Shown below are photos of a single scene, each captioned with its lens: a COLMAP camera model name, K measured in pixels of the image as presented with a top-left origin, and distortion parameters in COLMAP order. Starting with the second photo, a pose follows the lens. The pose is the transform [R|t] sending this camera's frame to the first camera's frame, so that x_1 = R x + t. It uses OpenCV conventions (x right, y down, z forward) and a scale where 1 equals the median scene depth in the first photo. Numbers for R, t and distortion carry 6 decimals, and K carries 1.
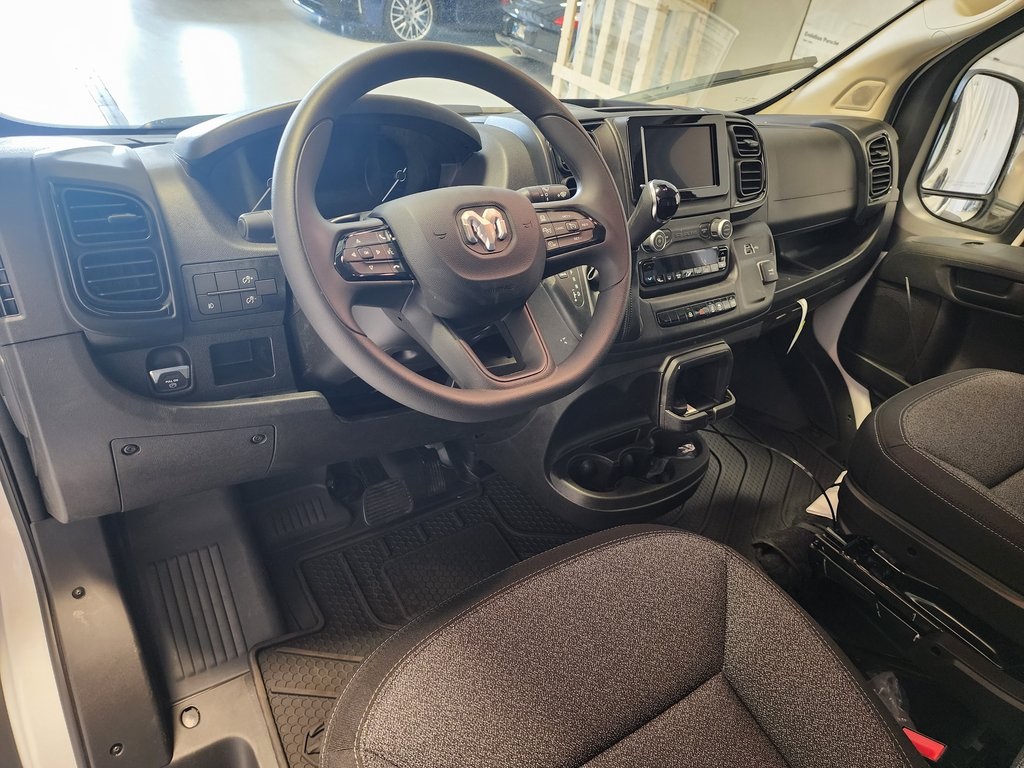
lens RADIAL K [[683.1, 0, 512.0], [0, 683.1, 384.0], [0, 0, 1]] dist [0.098340, -0.101283]
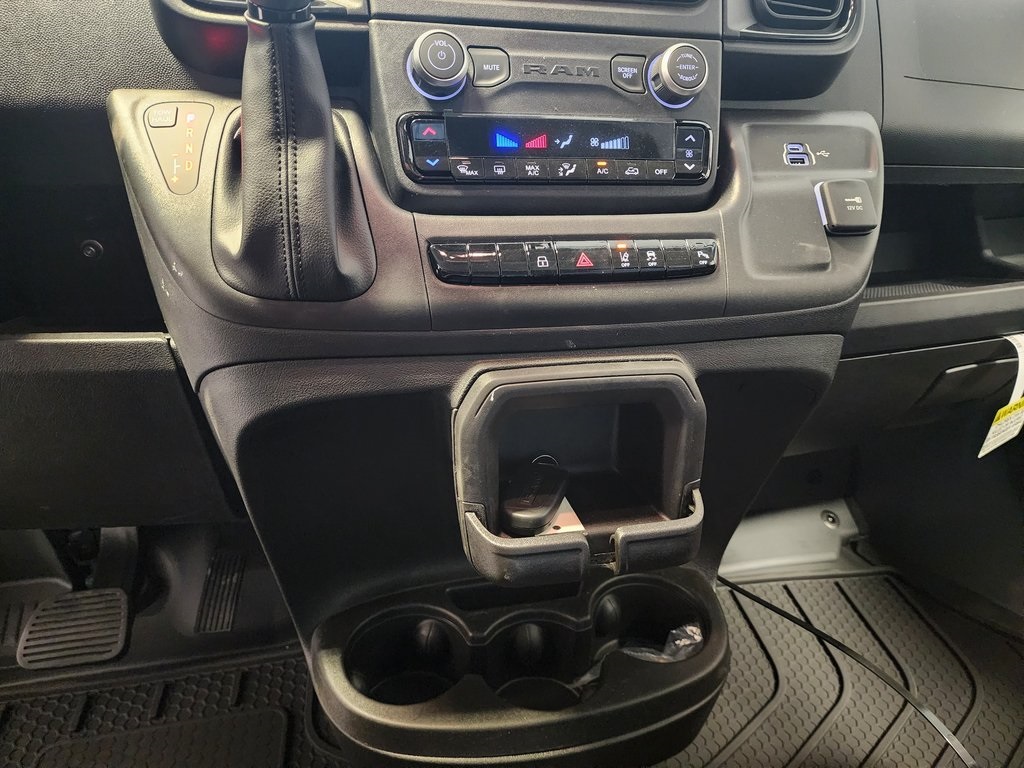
lens RADIAL K [[683.1, 0, 512.0], [0, 683.1, 384.0], [0, 0, 1]] dist [0.098340, -0.101283]
pose [[0.928652, 0.061672, -0.365789, 0.367700], [-0.126770, 0.979477, -0.156701, 0.024212], [0.348617, 0.191892, 0.917411, 0.633101]]
